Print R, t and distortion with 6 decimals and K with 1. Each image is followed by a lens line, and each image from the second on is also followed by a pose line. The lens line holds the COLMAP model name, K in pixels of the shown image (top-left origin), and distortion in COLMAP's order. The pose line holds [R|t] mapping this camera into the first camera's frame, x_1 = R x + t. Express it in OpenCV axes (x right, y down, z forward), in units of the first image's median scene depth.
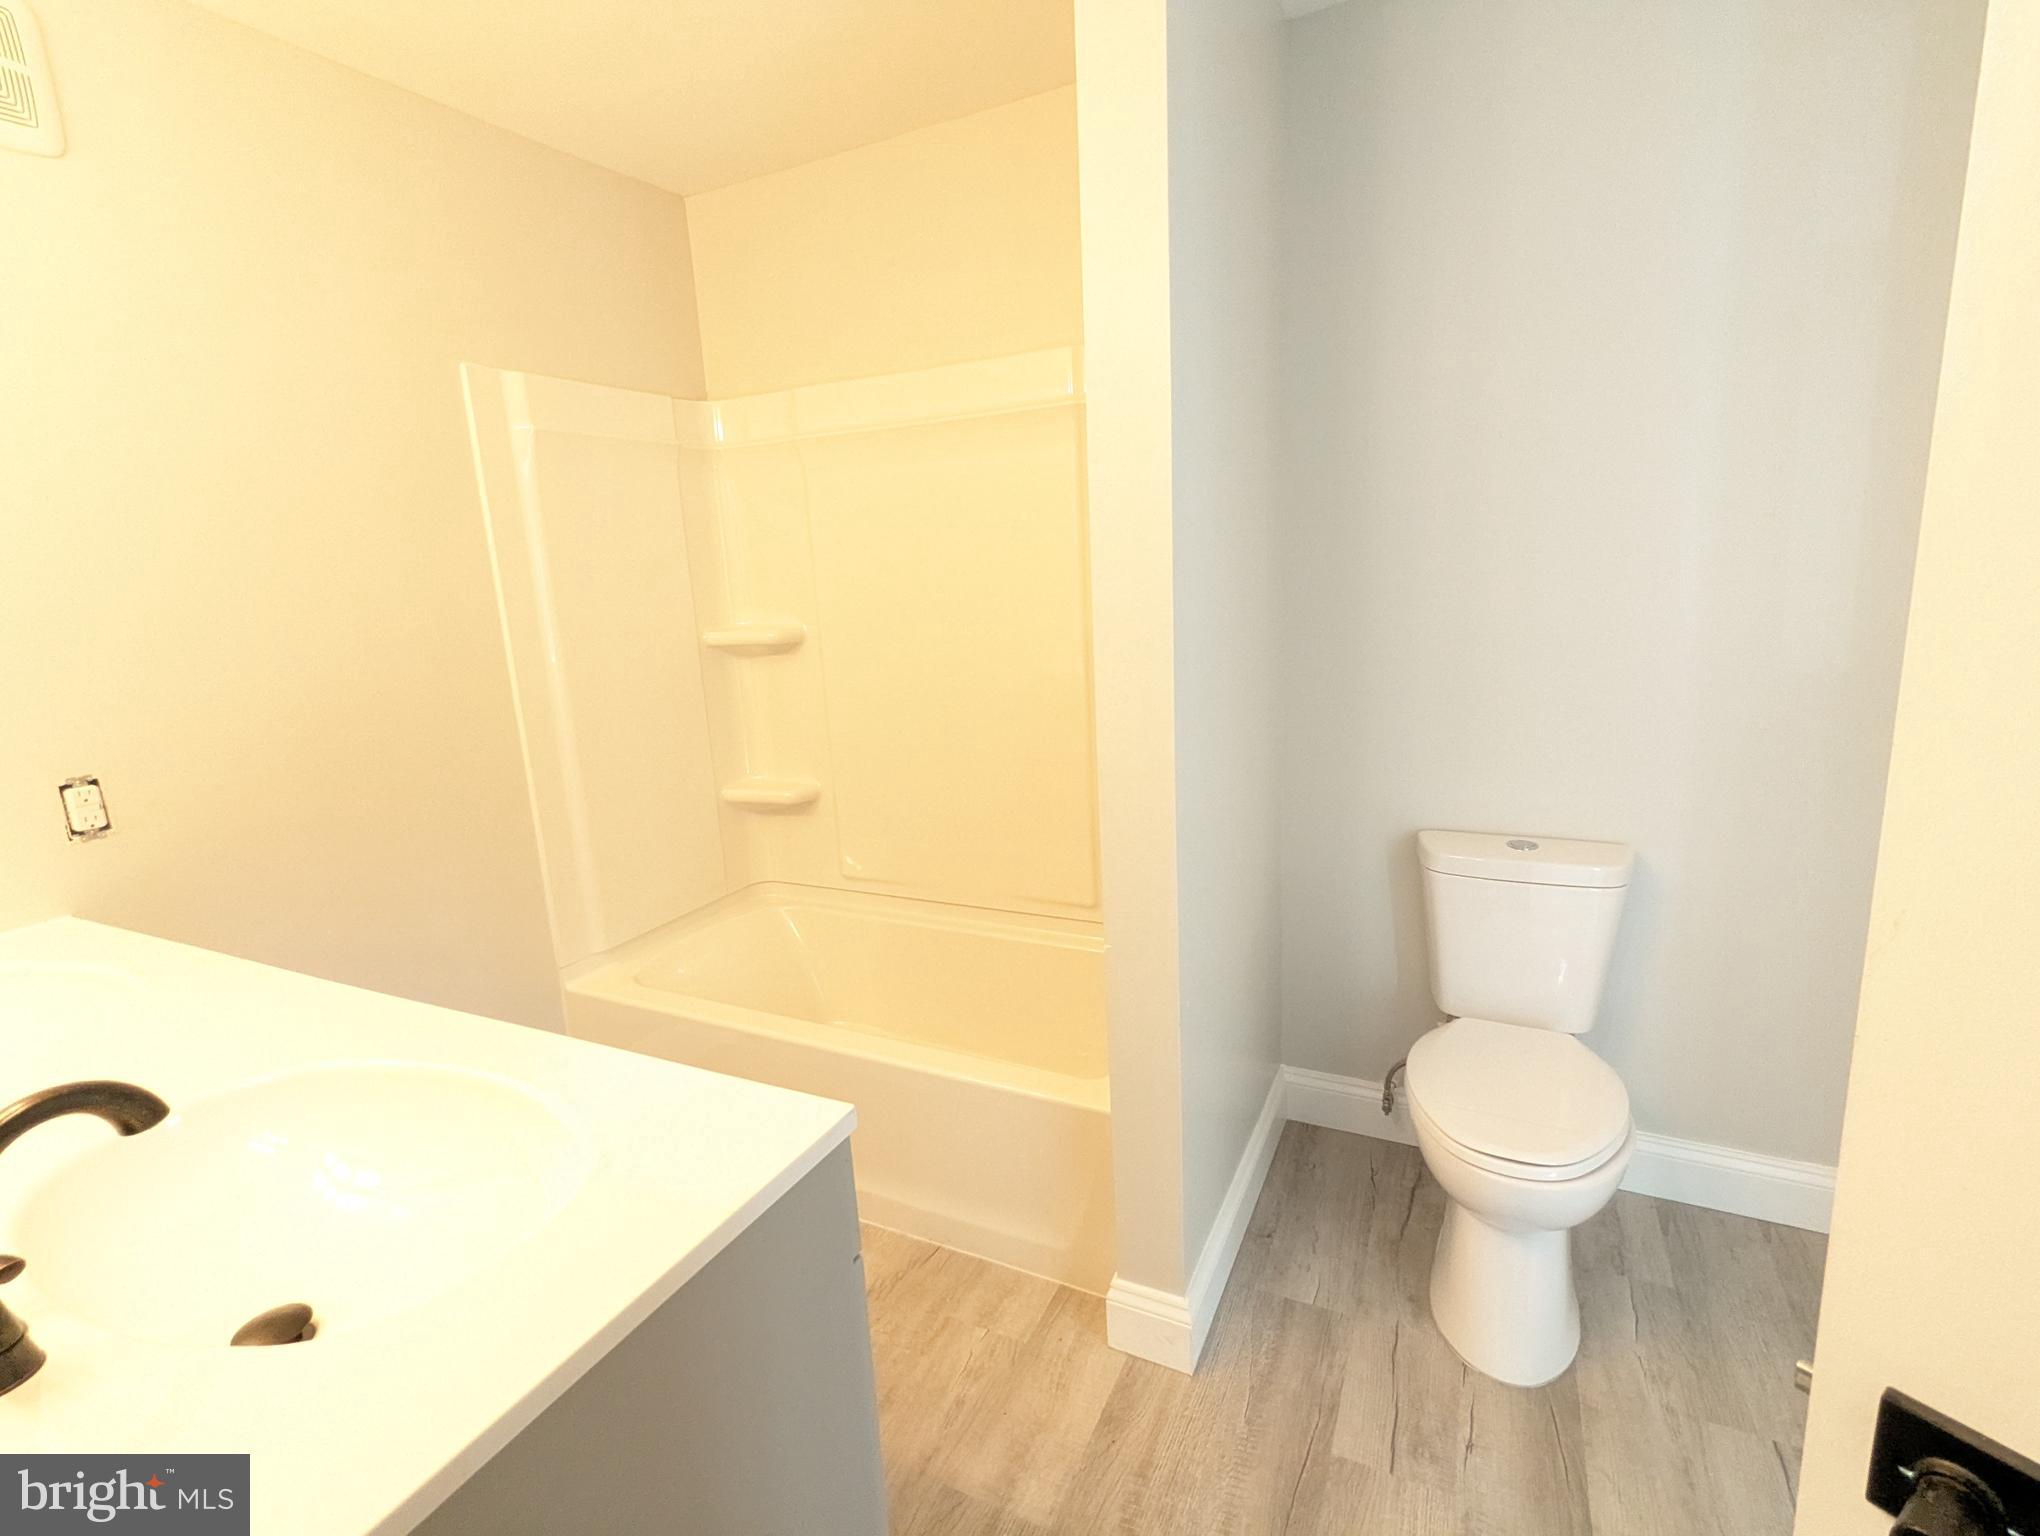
lens RADIAL K [[983.1, 0, 1025.5], [0, 983.1, 762.0], [0, 0, 1]] dist [0.020755, 0.001069]
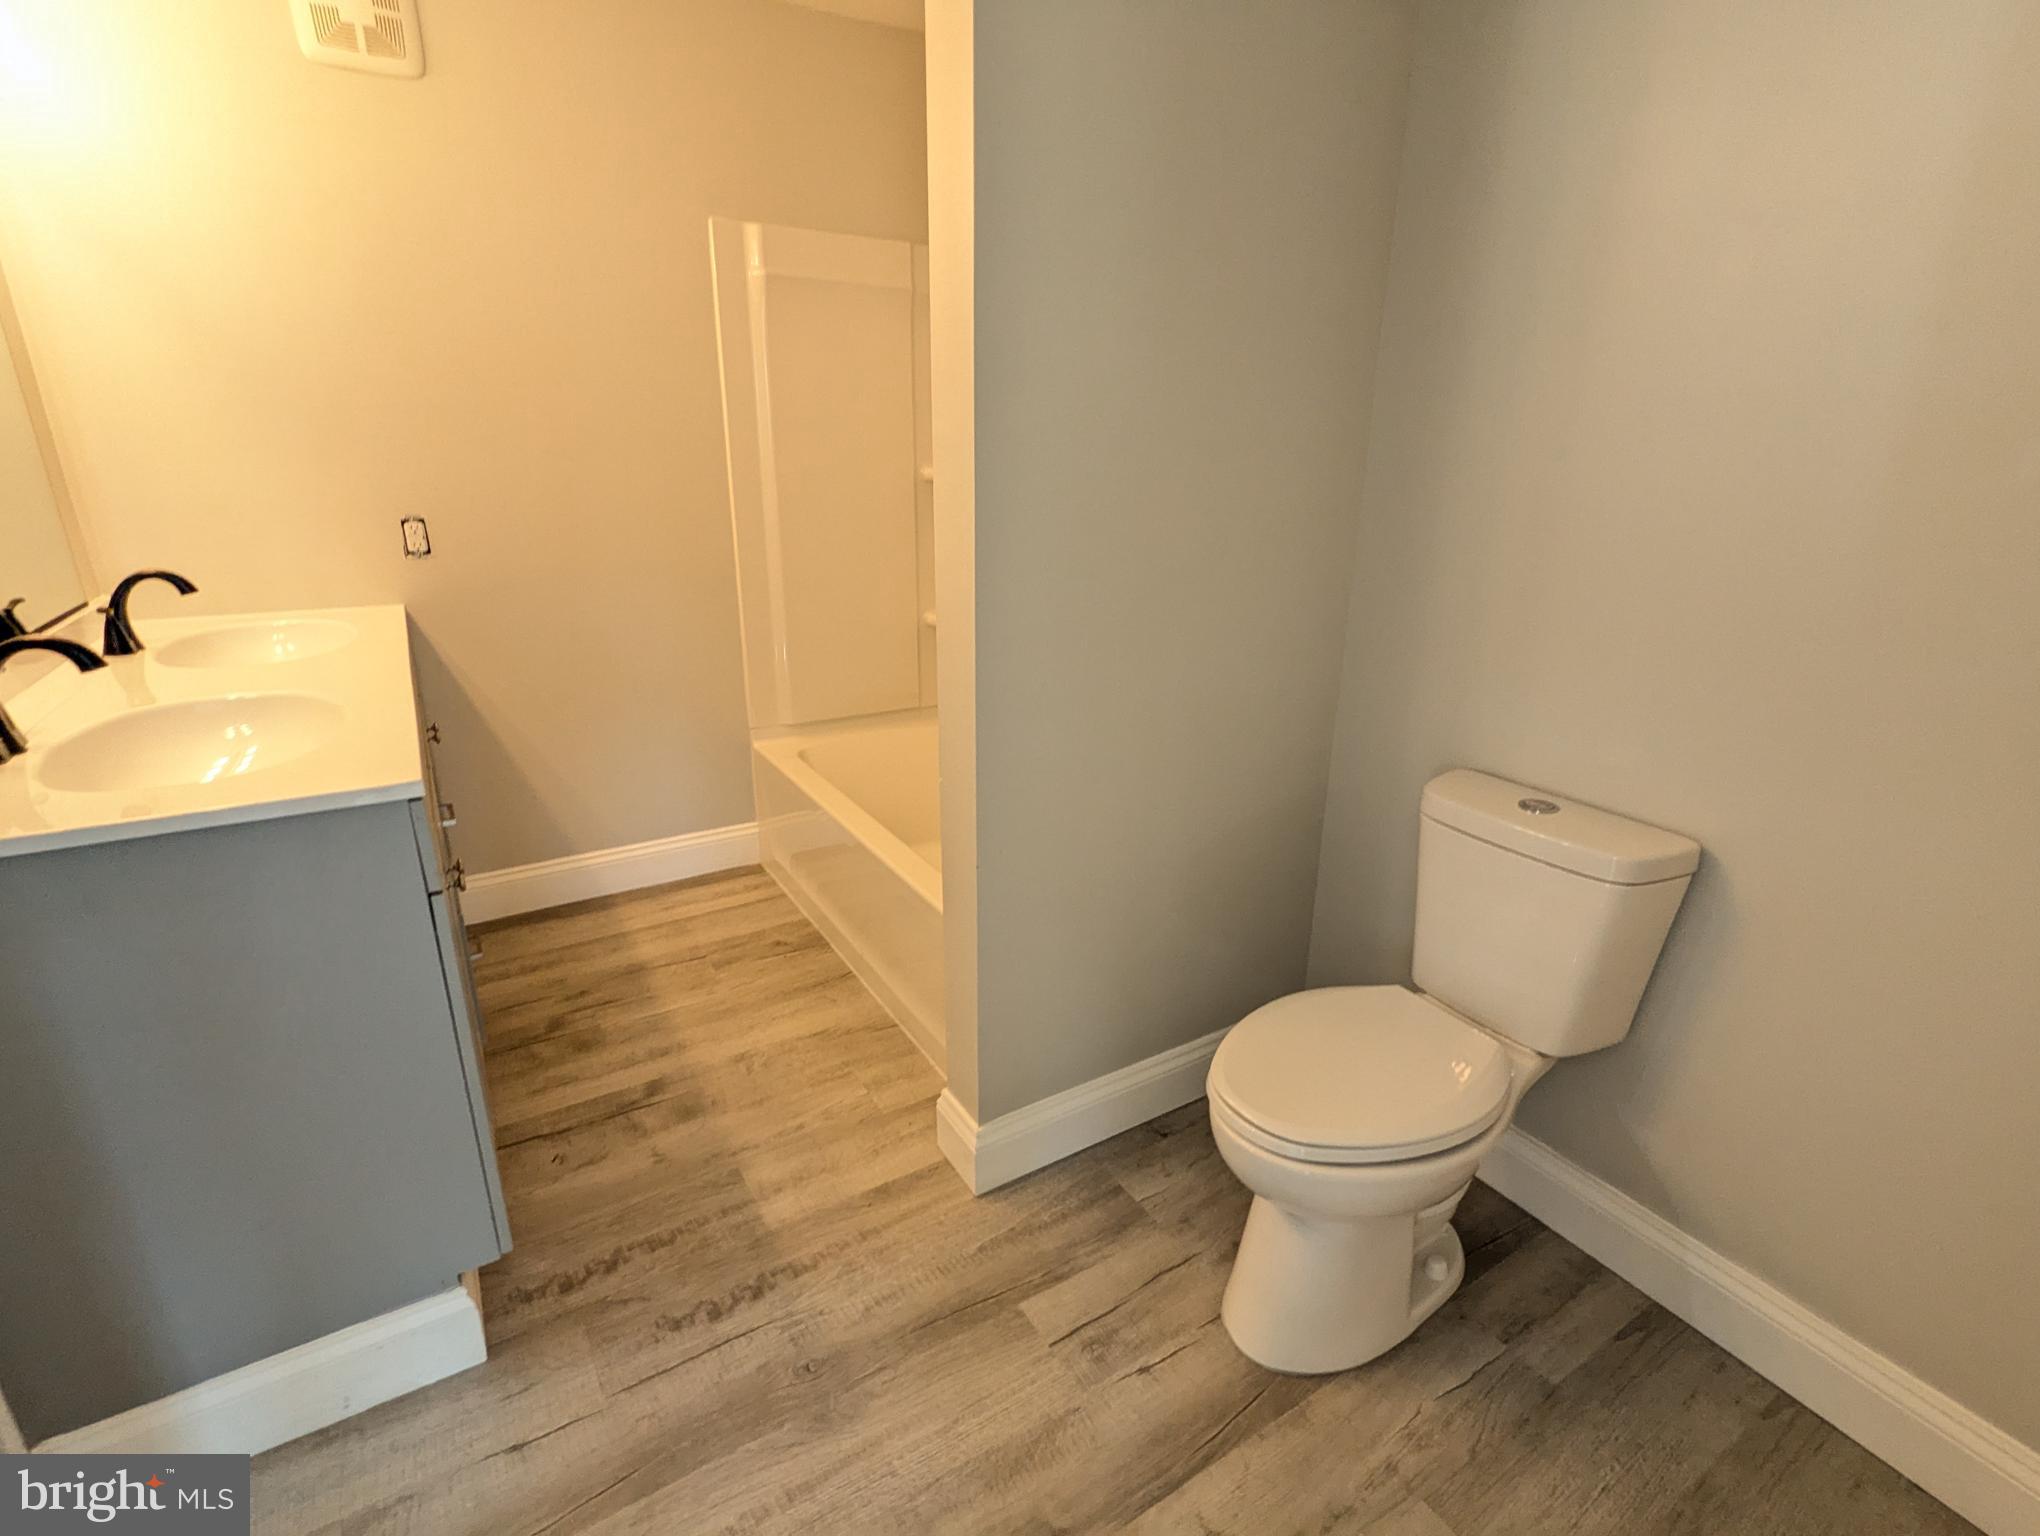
lens RADIAL K [[983.1, 0, 1028.9], [0, 983.1, 763.4], [0, 0, 1]] dist [0.020755, 0.001069]
pose [[0.840316, 0.220345, -0.495295, 0.650227], [-0.159118, 0.973676, 0.163206, -0.013255], [0.518219, -0.058334, 0.853256, 0.159750]]
